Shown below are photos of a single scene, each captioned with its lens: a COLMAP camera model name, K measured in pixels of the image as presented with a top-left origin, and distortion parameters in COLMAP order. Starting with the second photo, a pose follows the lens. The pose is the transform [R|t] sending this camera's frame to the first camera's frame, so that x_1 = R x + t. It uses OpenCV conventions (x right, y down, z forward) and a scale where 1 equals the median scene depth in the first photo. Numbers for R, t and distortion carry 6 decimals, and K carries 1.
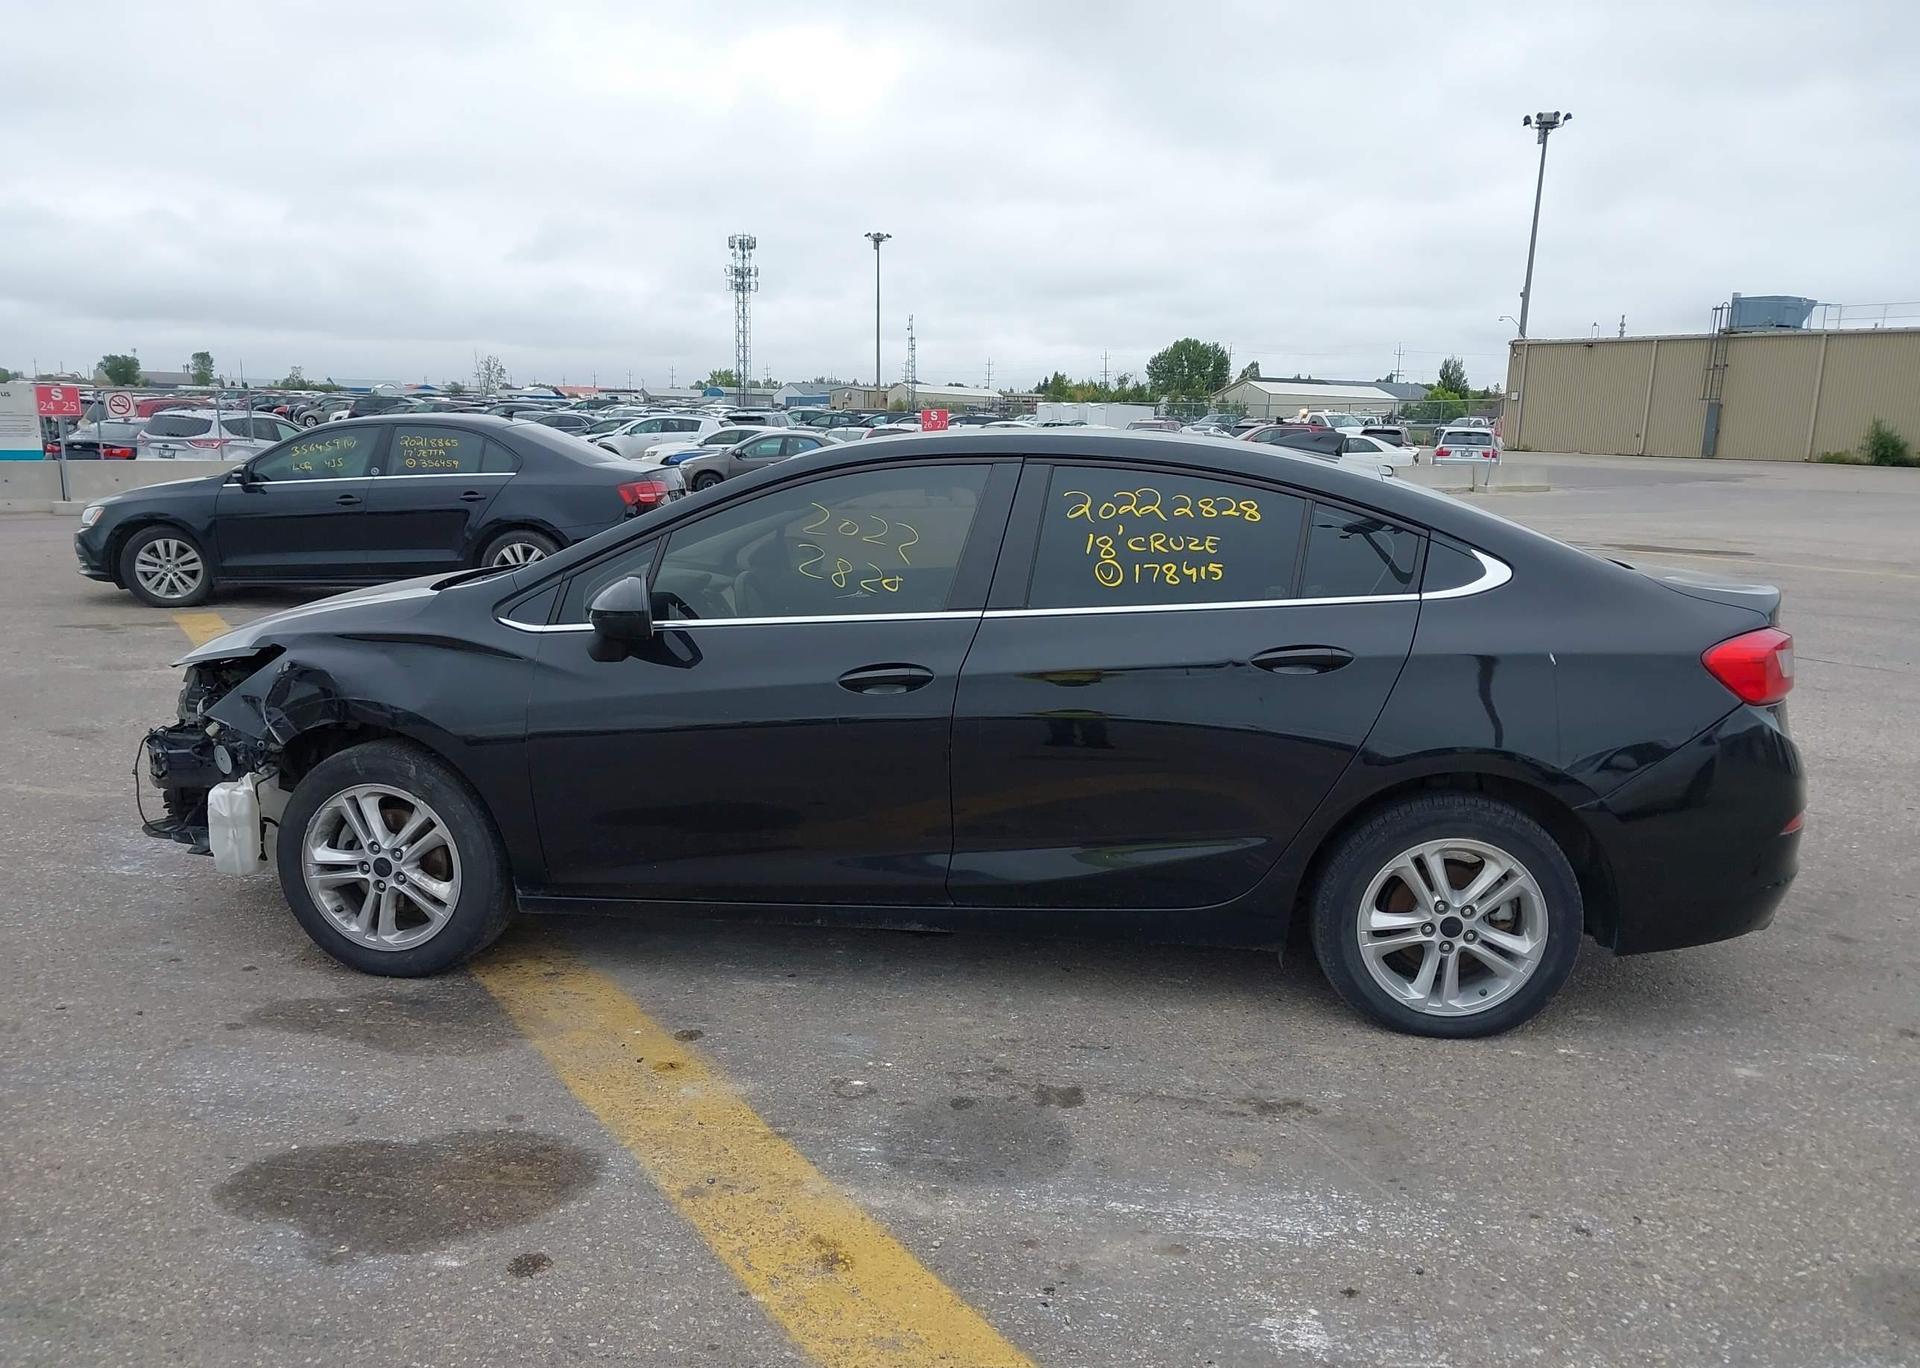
lens RADIAL K [[1519.2, 0, 963.0], [0, 1519.2, 690.4], [0, 0, 1]] dist [0.015559, -0.013568]
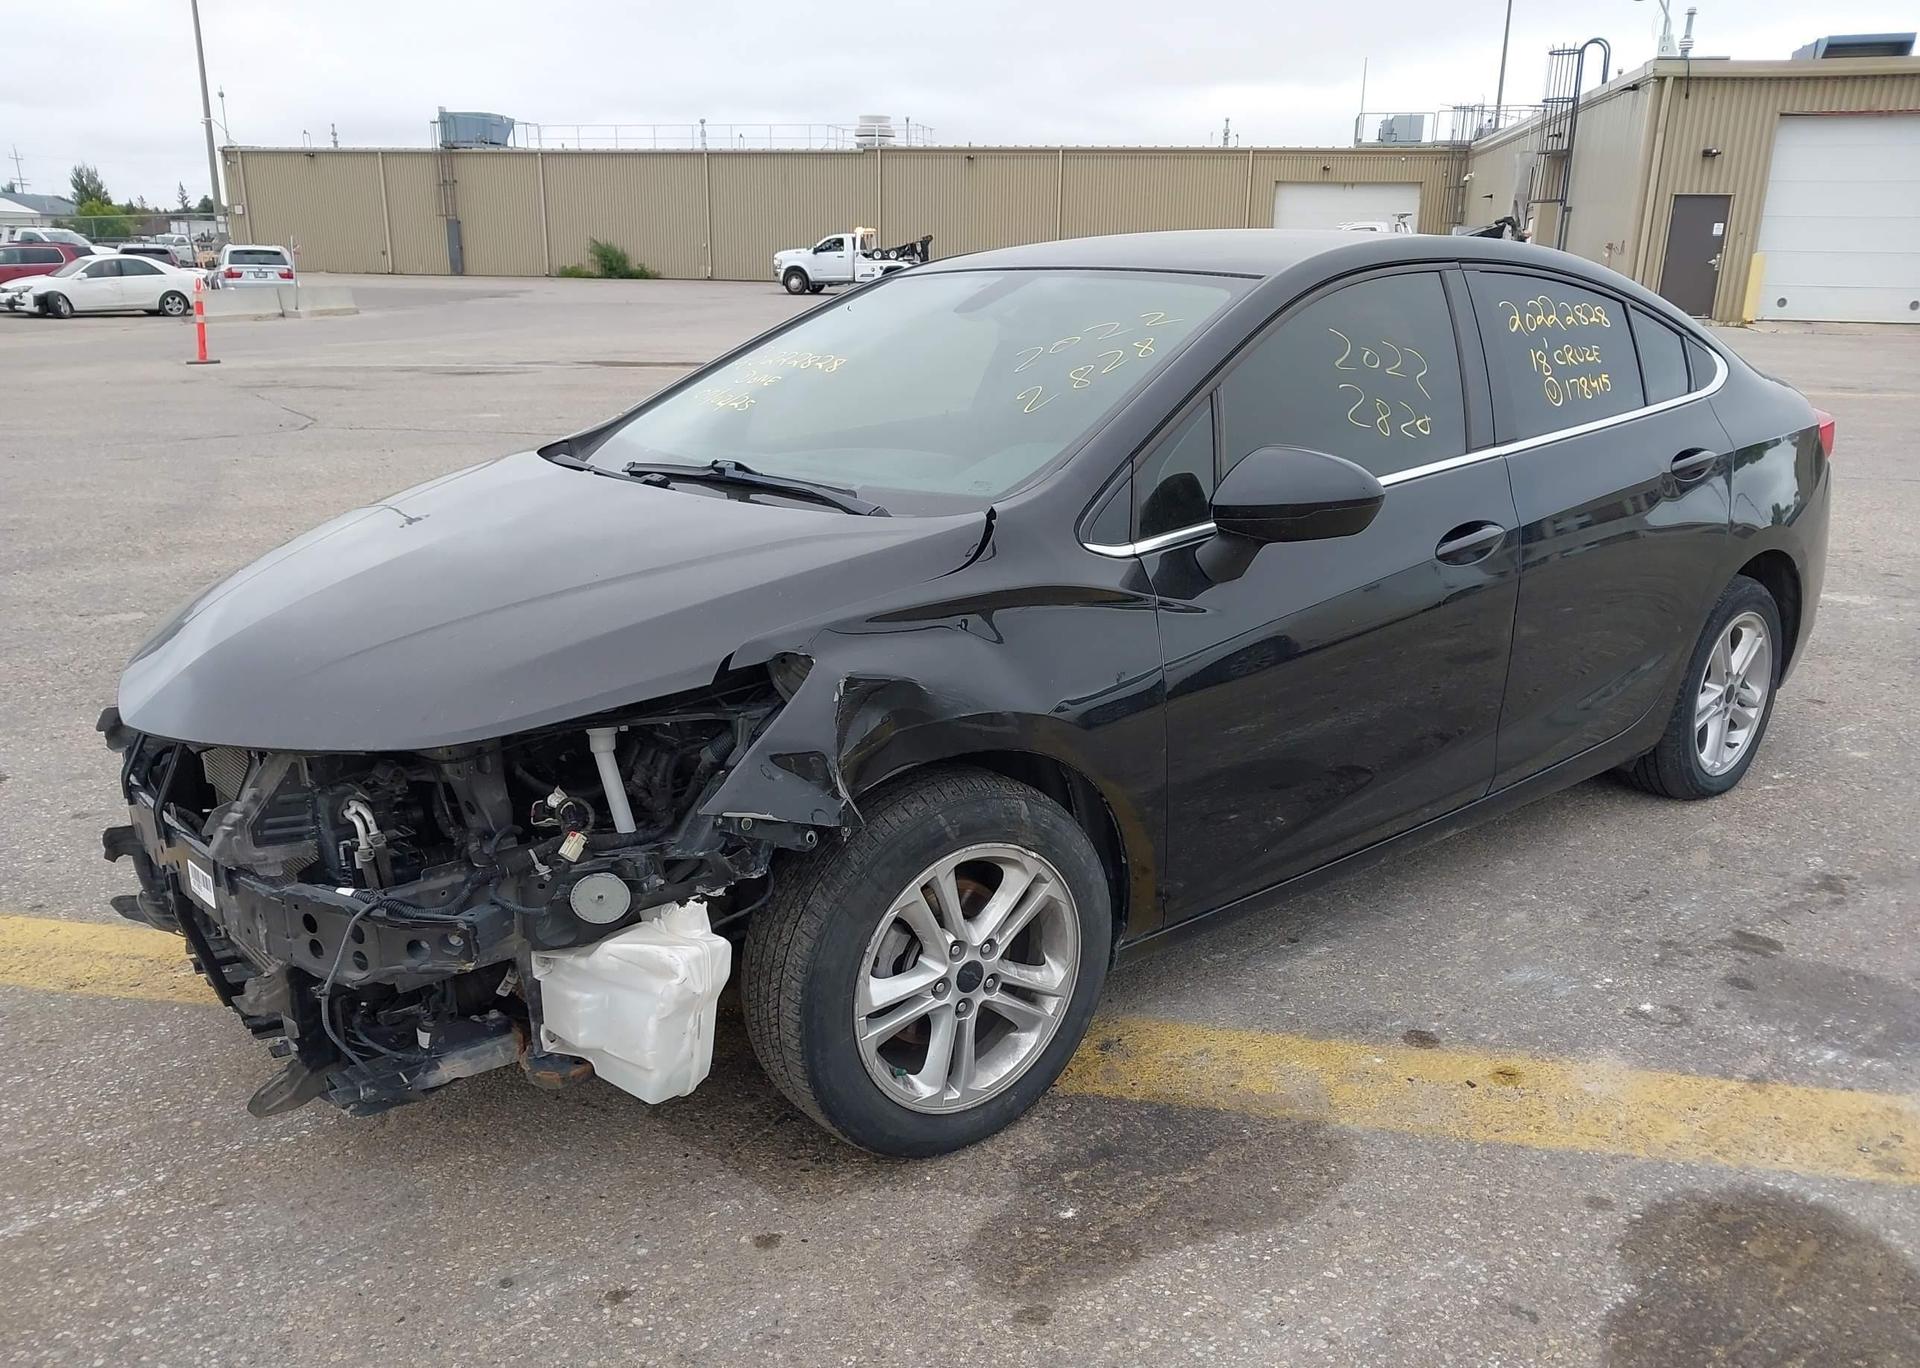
lens RADIAL K [[1519.2, 0, 977.2], [0, 1519.2, 711.2], [0, 0, 1]] dist [0.015559, -0.013568]
pose [[0.685793, -0.221136, 0.693388, -0.076963], [0.132670, 0.974743, 0.179650, -0.009570], [-0.715602, -0.031211, 0.697810, 0.057813]]
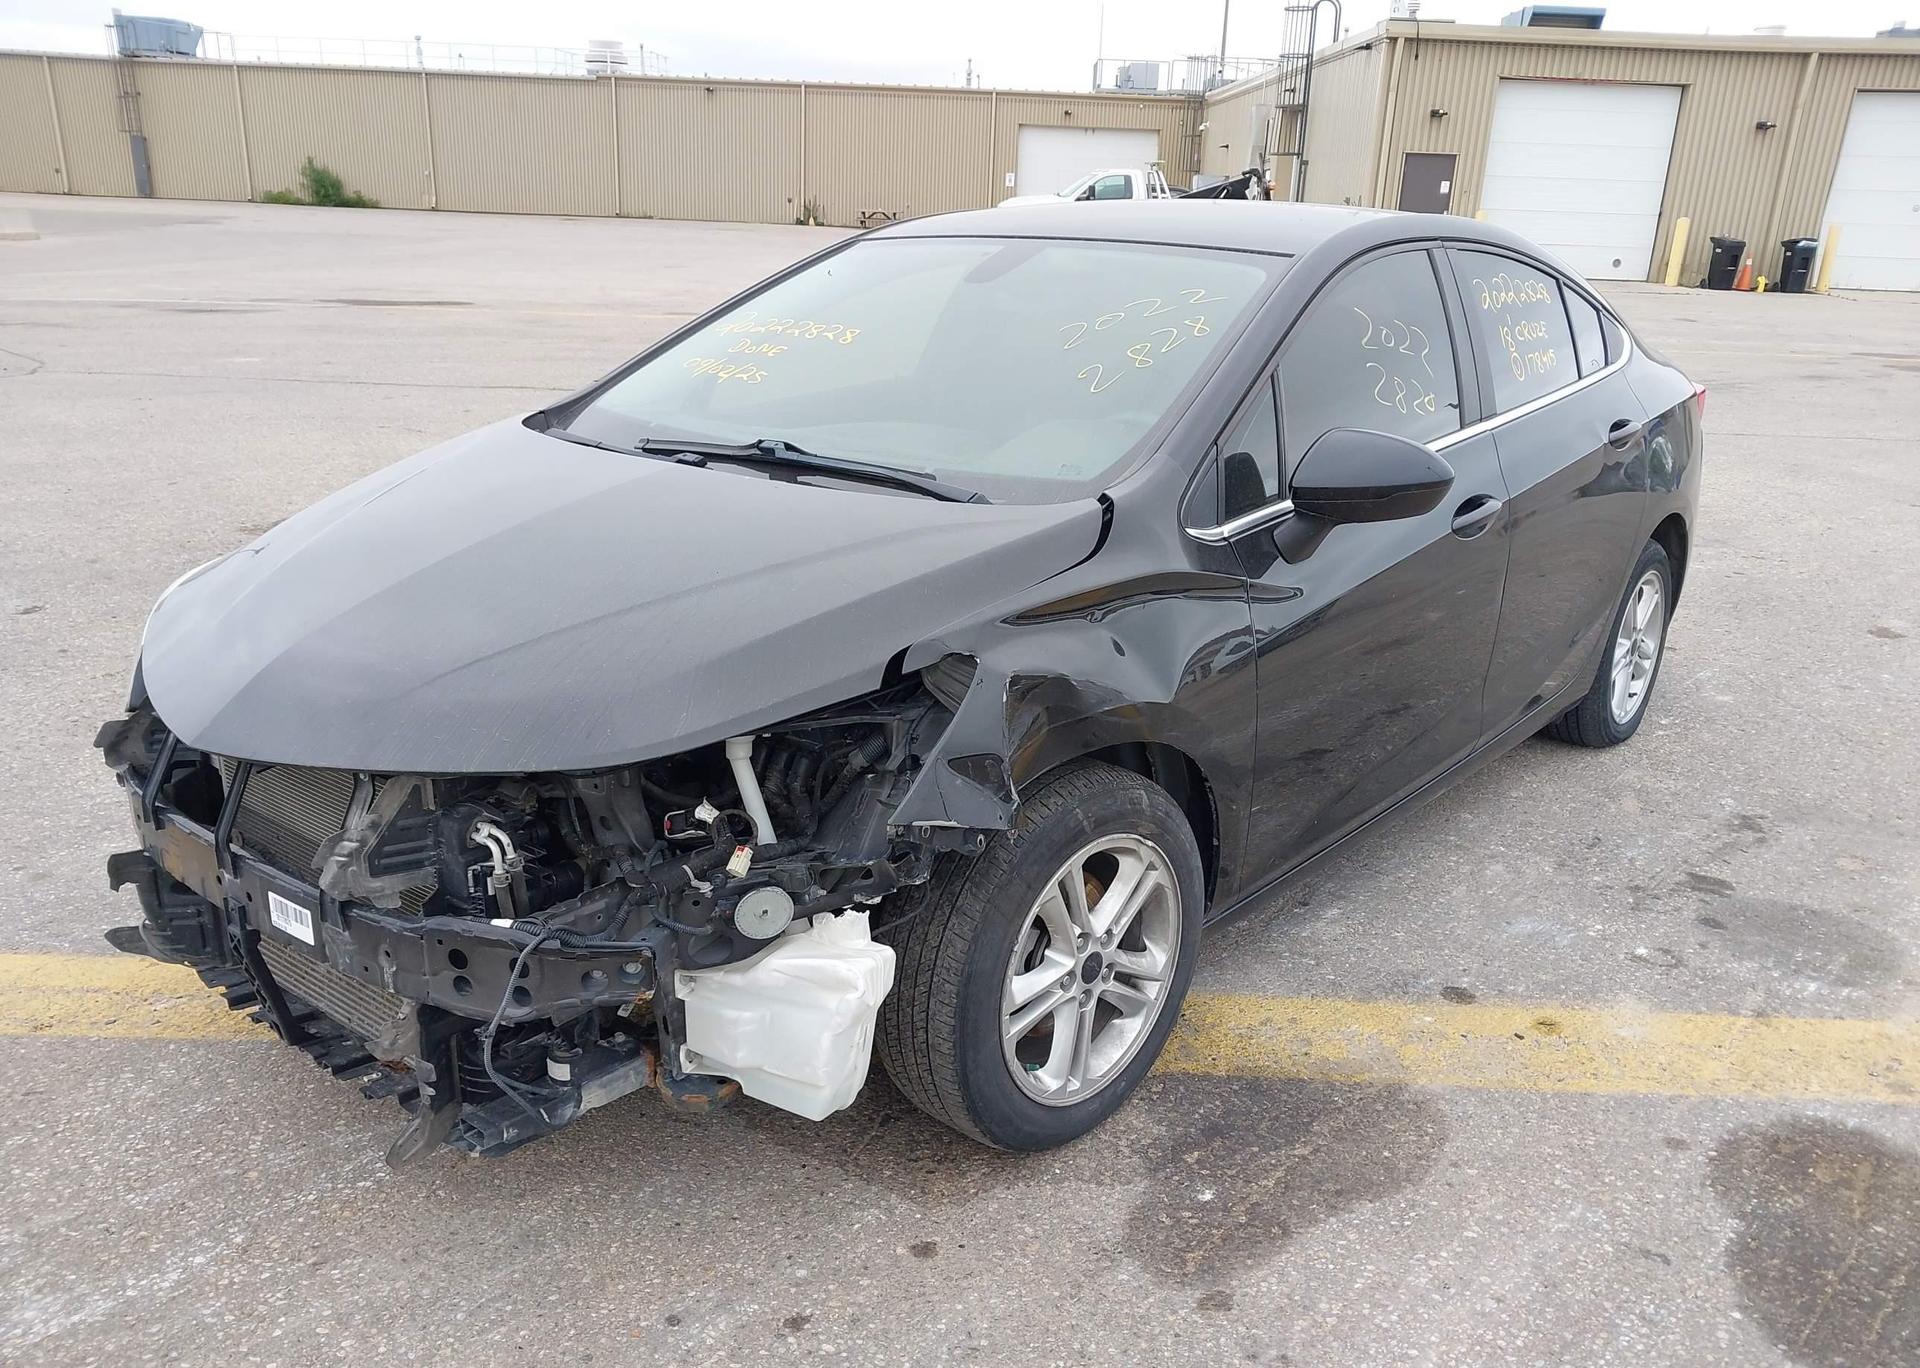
lens RADIAL K [[1519.2, 0, 980.8], [0, 1519.2, 710.5], [0, 0, 1]] dist [0.015559, -0.013568]
pose [[0.553363, -0.265561, 0.789472, -0.084839], [0.124408, 0.963533, 0.236910, -0.013078], [-0.823597, -0.032880, 0.566222, 0.069697]]
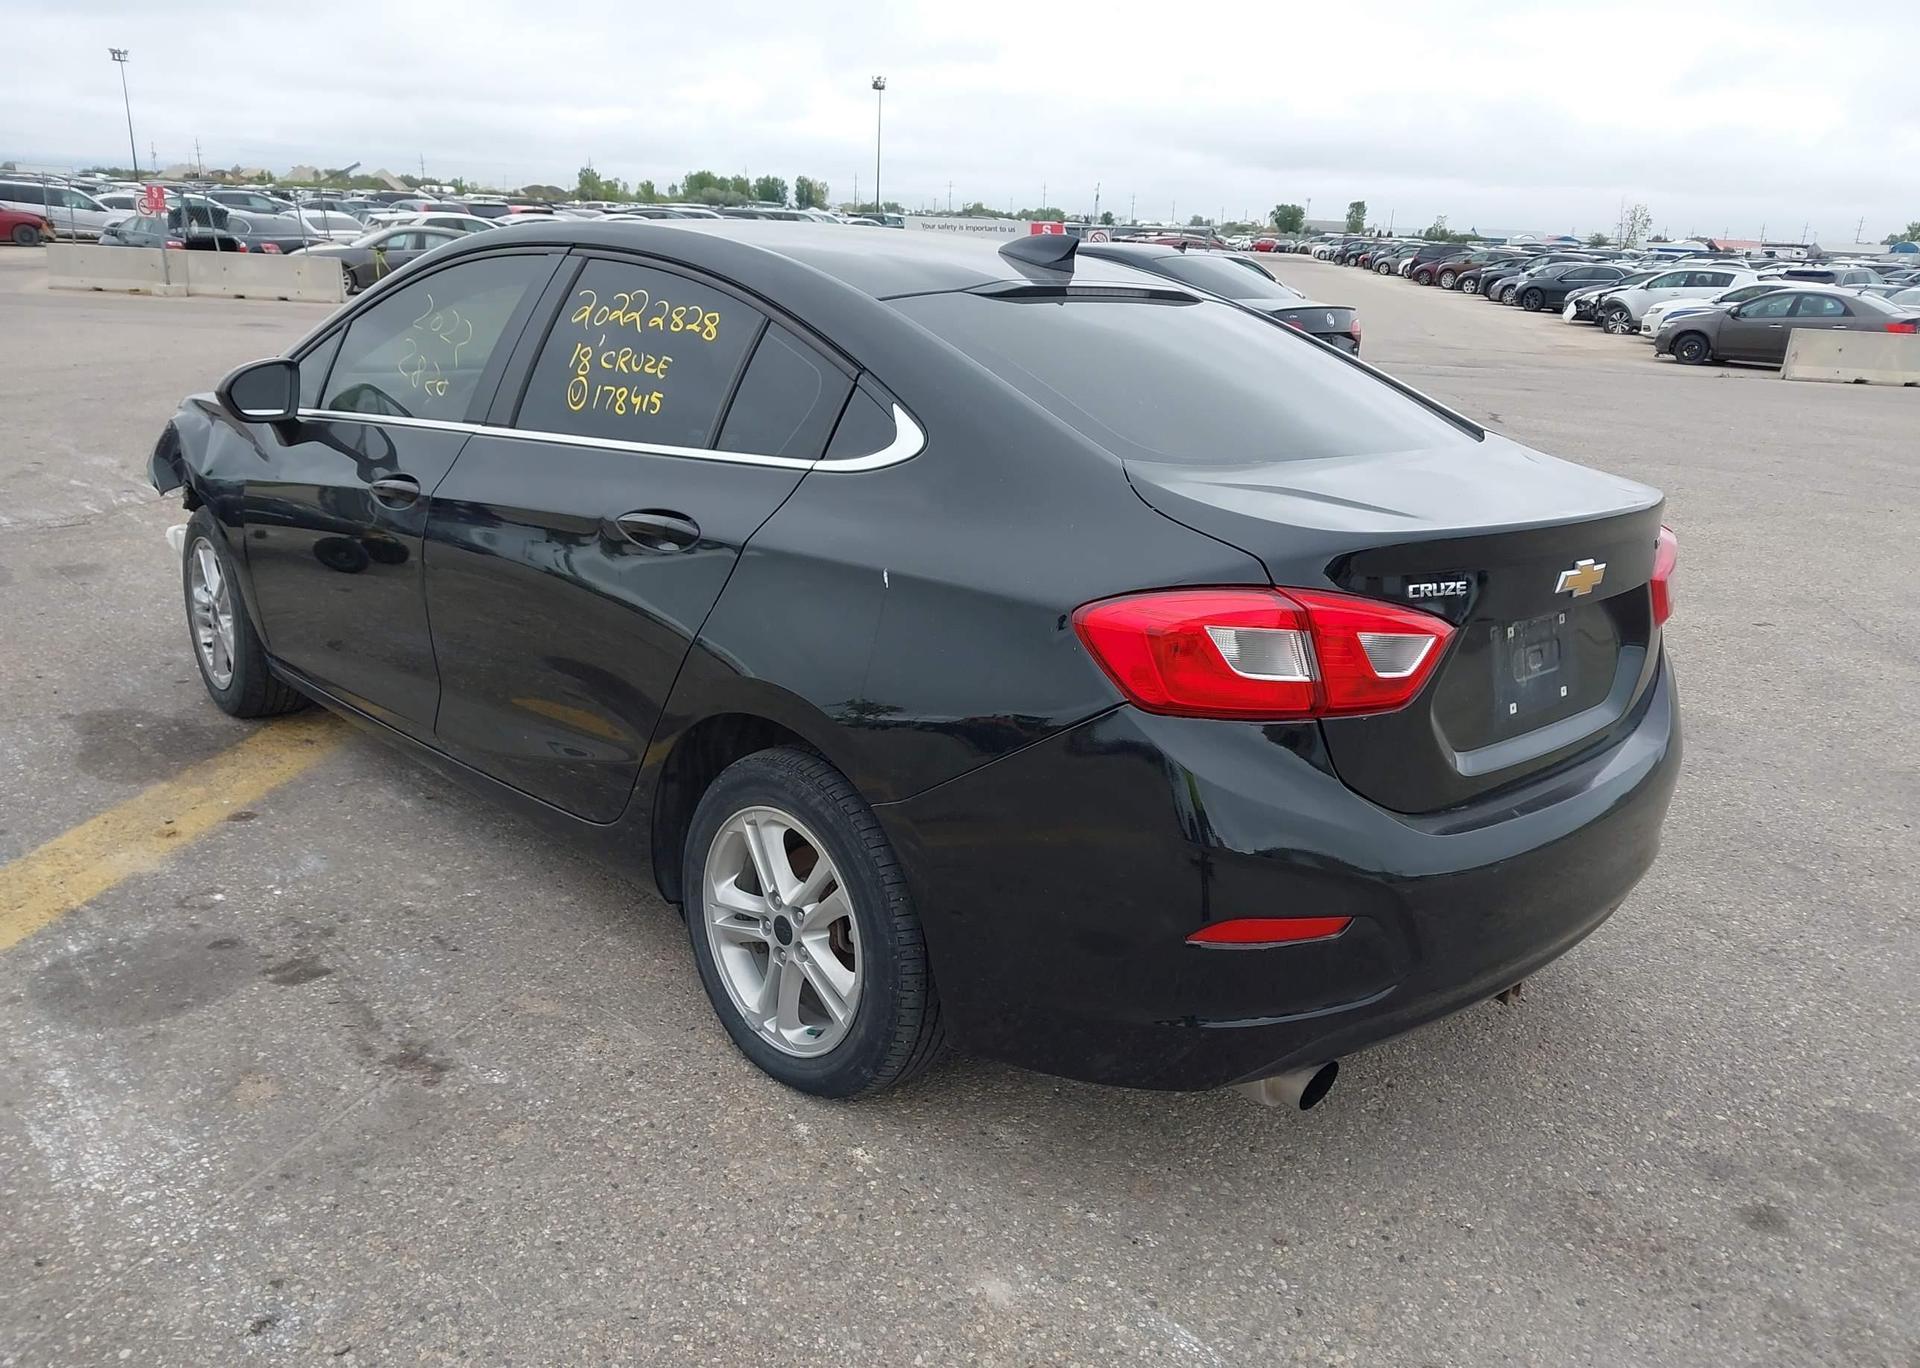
lens RADIAL K [[1519.2, 0, 979.3], [0, 1519.2, 727.9], [0, 0, 1]] dist [0.015559, -0.013568]
pose [[0.766663, 0.209110, -0.607043, 0.074993], [-0.138823, 0.977100, 0.161258, -0.006087], [0.626863, -0.039359, 0.778135, 0.047362]]
